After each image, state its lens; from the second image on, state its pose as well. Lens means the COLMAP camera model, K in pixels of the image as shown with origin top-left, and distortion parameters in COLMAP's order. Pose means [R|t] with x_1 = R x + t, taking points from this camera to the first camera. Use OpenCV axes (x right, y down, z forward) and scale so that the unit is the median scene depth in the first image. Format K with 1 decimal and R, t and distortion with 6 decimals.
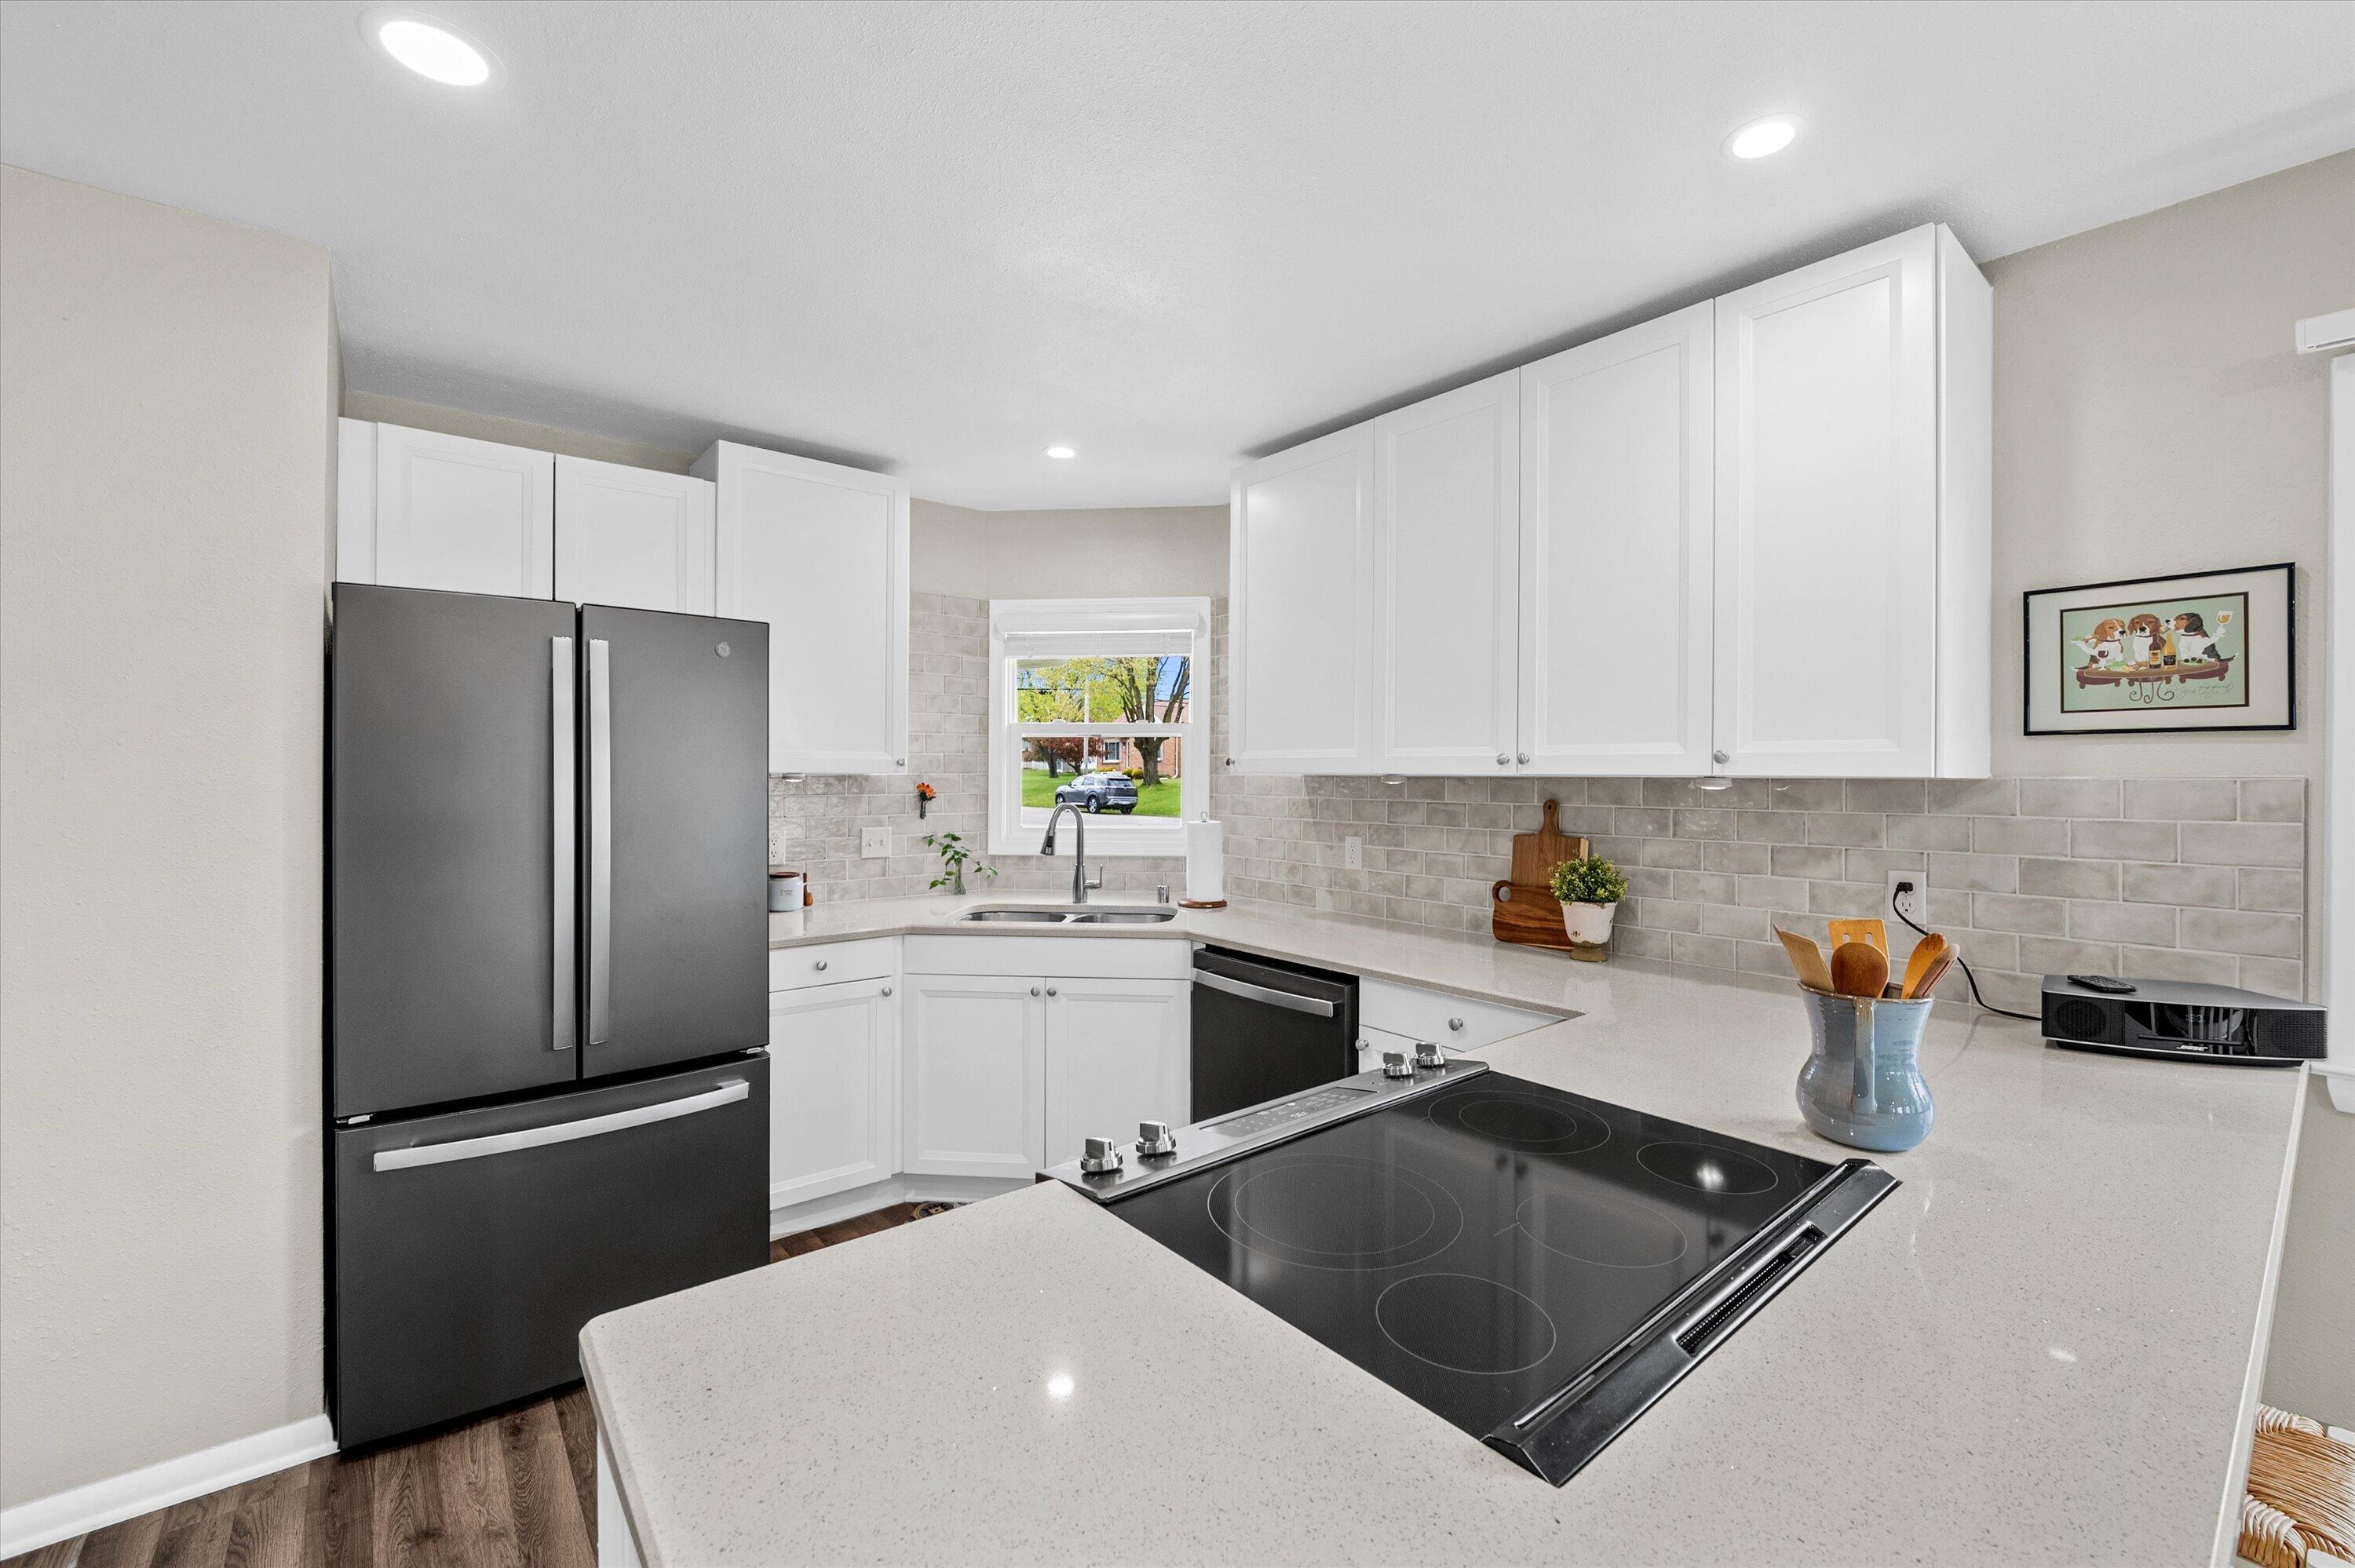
lens RADIAL K [[957.3, 0, 1176.1], [0, 957.3, 773.3], [0, 0, 1]] dist [-0.007381, 0.000849]
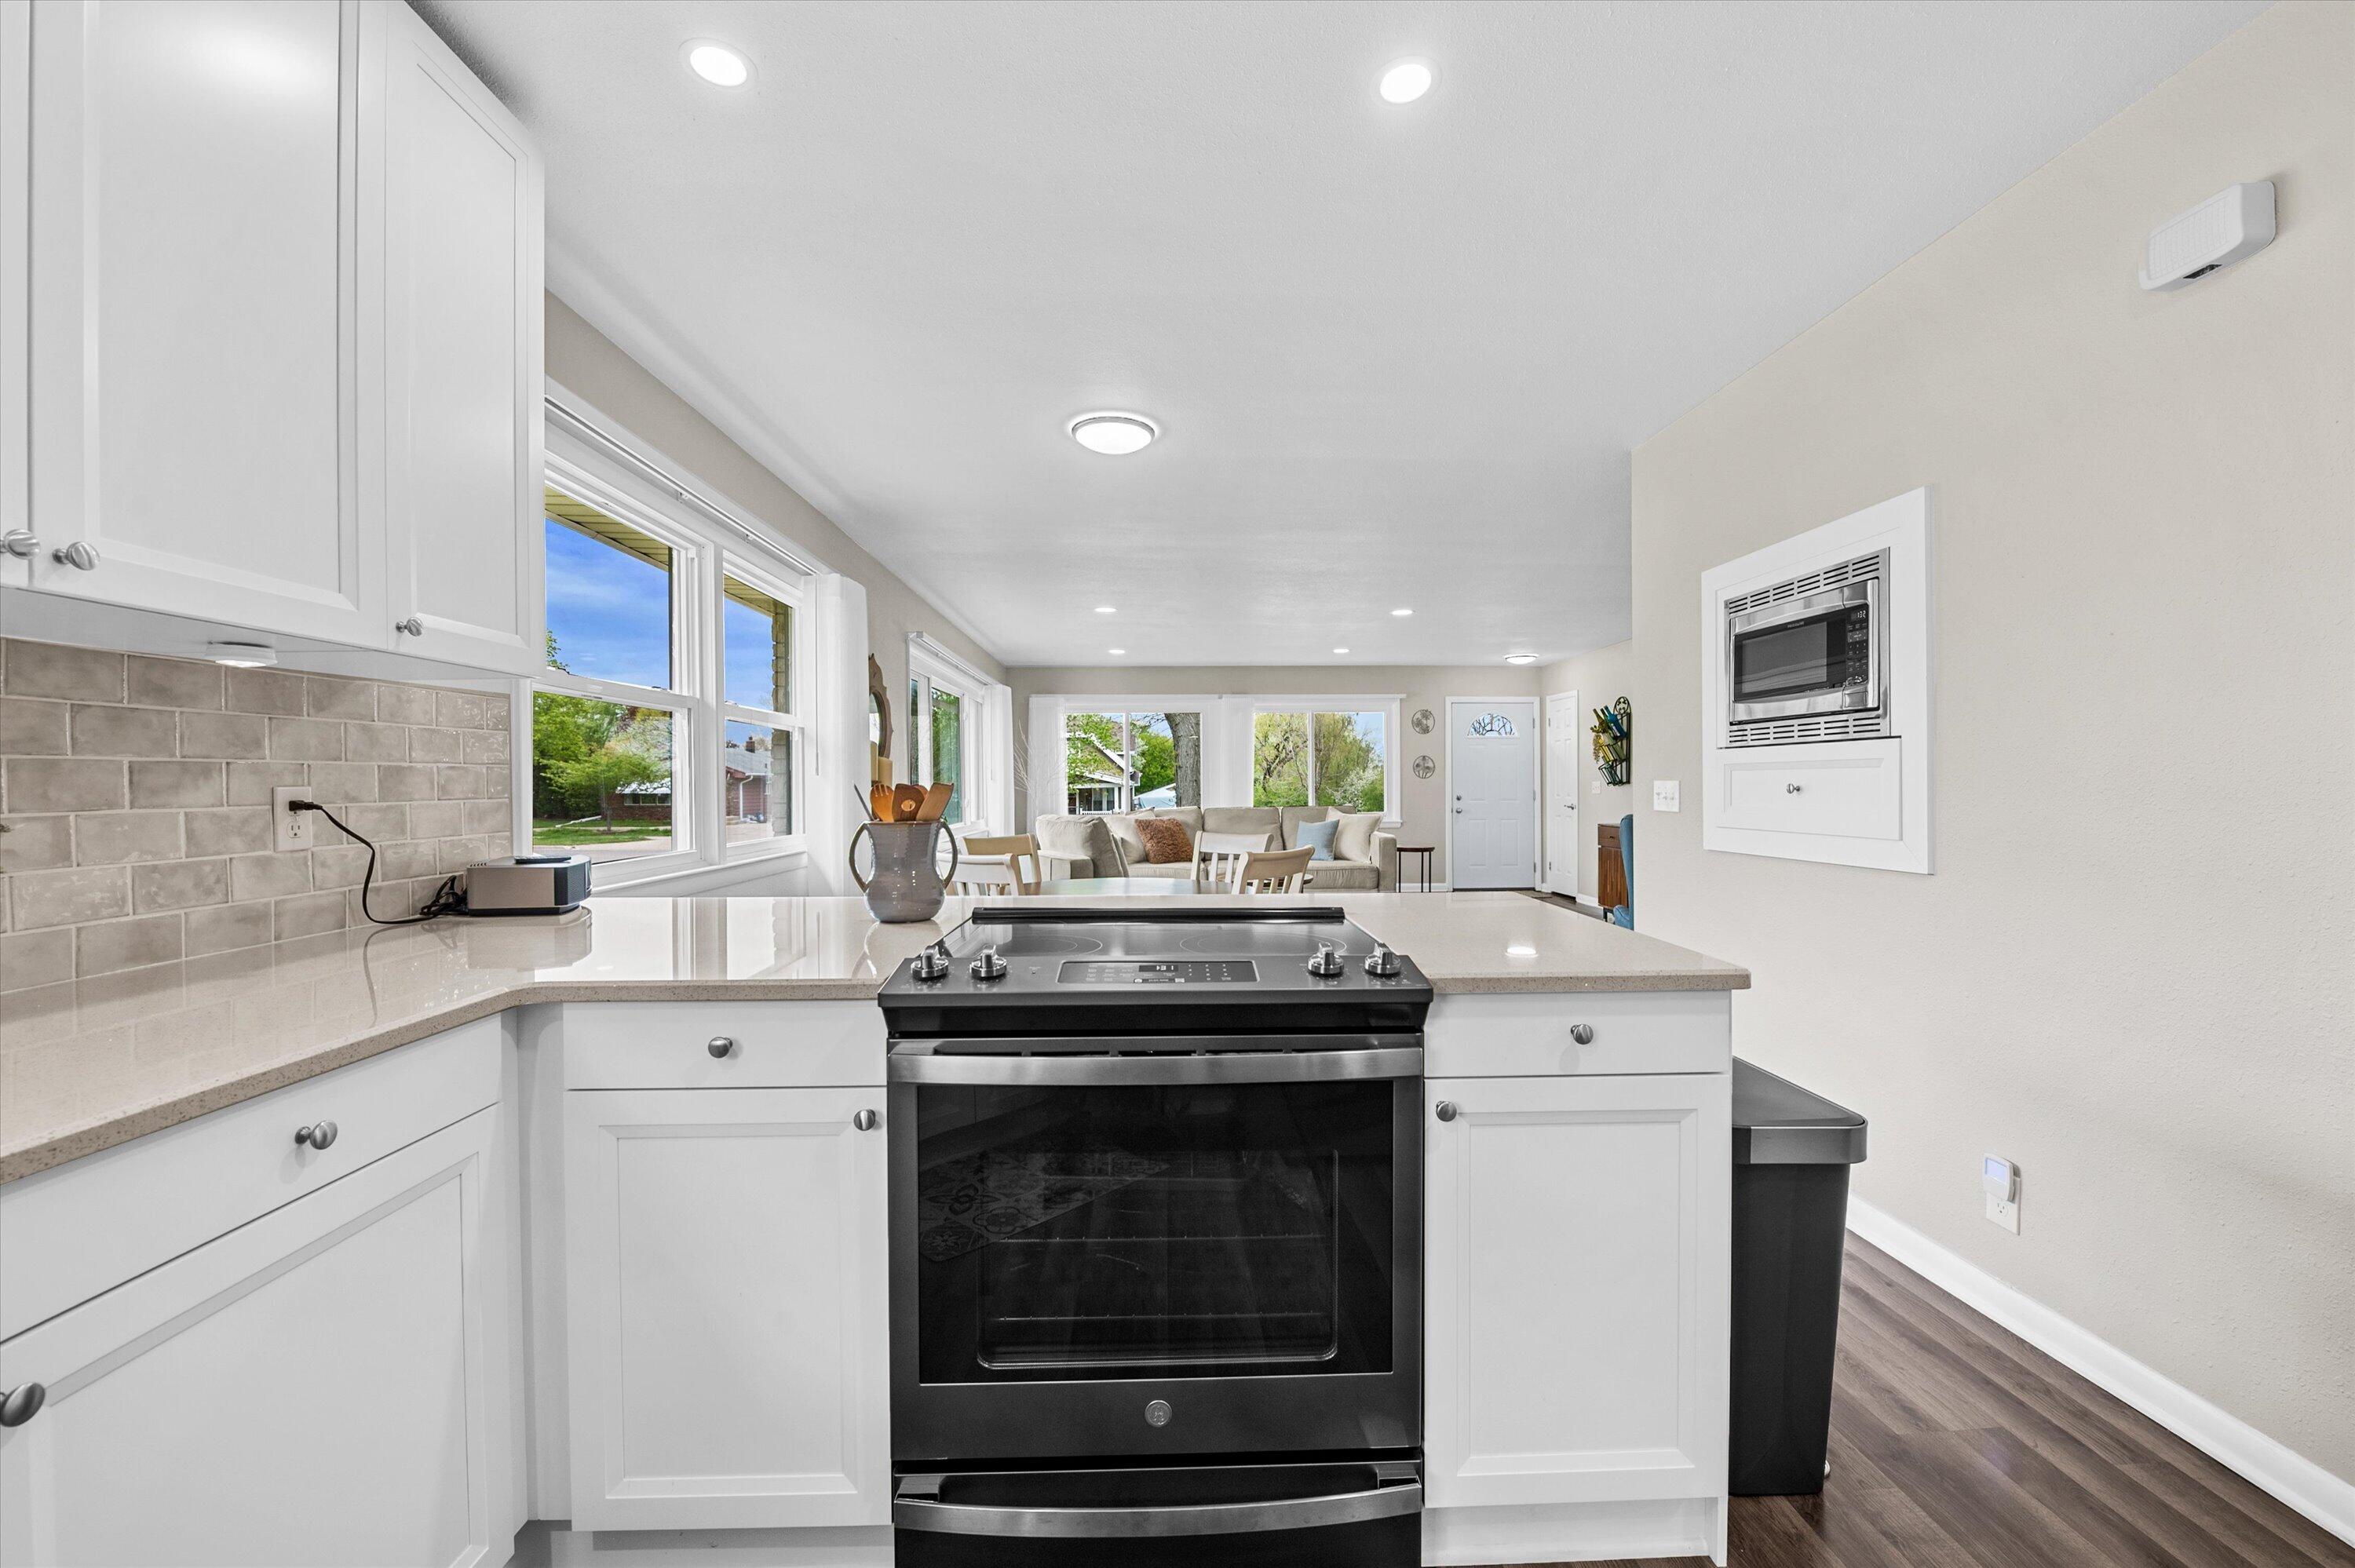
lens RADIAL K [[957.3, 0, 1185.9], [0, 957.3, 794.2], [0, 0, 1]] dist [-0.007381, 0.000849]
pose [[-0.796155, -0.006793, 0.605055, -0.319980], [0.002144, 0.999899, 0.014046, 0.094352], [-0.605089, 0.012480, -0.796060, 1.127868]]
